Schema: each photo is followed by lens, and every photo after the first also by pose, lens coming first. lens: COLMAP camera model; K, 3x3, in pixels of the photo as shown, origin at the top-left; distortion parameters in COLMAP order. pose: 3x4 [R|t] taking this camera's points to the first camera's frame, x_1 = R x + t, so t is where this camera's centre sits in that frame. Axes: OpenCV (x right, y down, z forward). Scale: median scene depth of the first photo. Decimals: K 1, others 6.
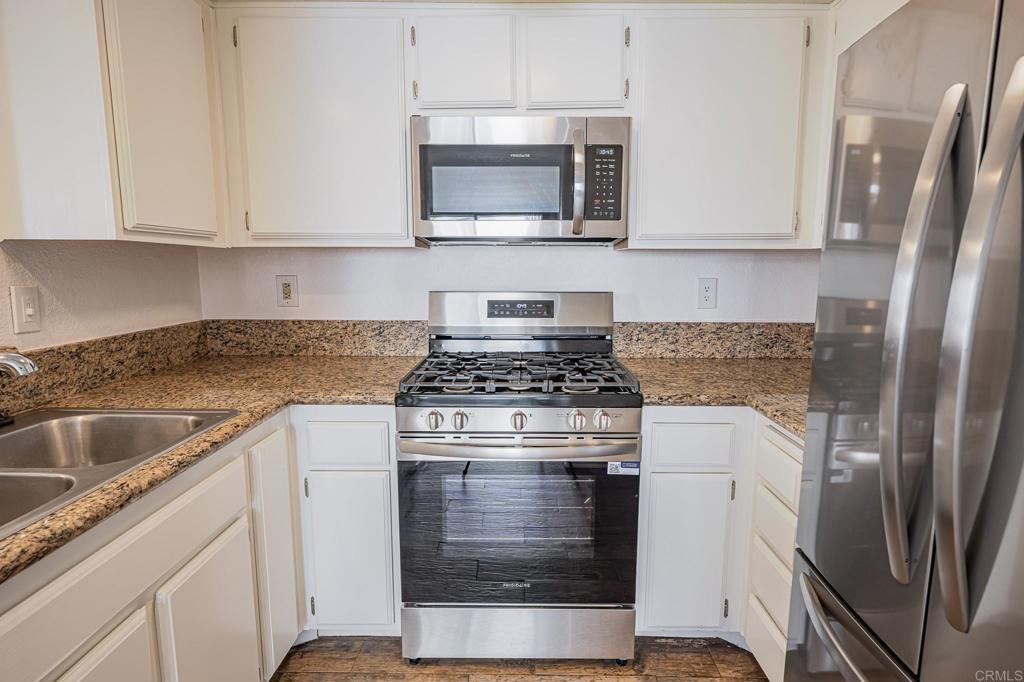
lens RADIAL K [[532.3, 0, 521.7], [0, 532.3, 322.9], [0, 0, 1]] dist [-0.003344, 0.002281]
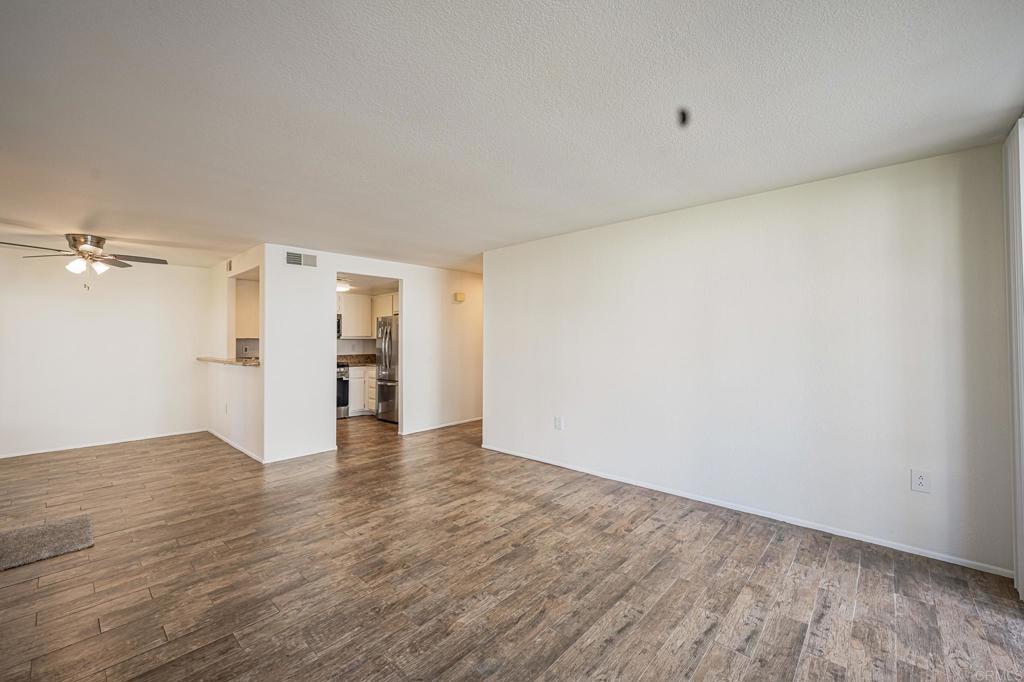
lens RADIAL K [[414.0, 0, 514.0], [0, 414.0, 339.4], [0, 0, 1]] dist [0.001827, -0.000974]
pose [[0.670347, 0.002827, 0.742042, -1.777867], [0.077144, 0.994309, -0.073479, 0.307451], [-0.738027, 0.106501, 0.666314, -3.121368]]
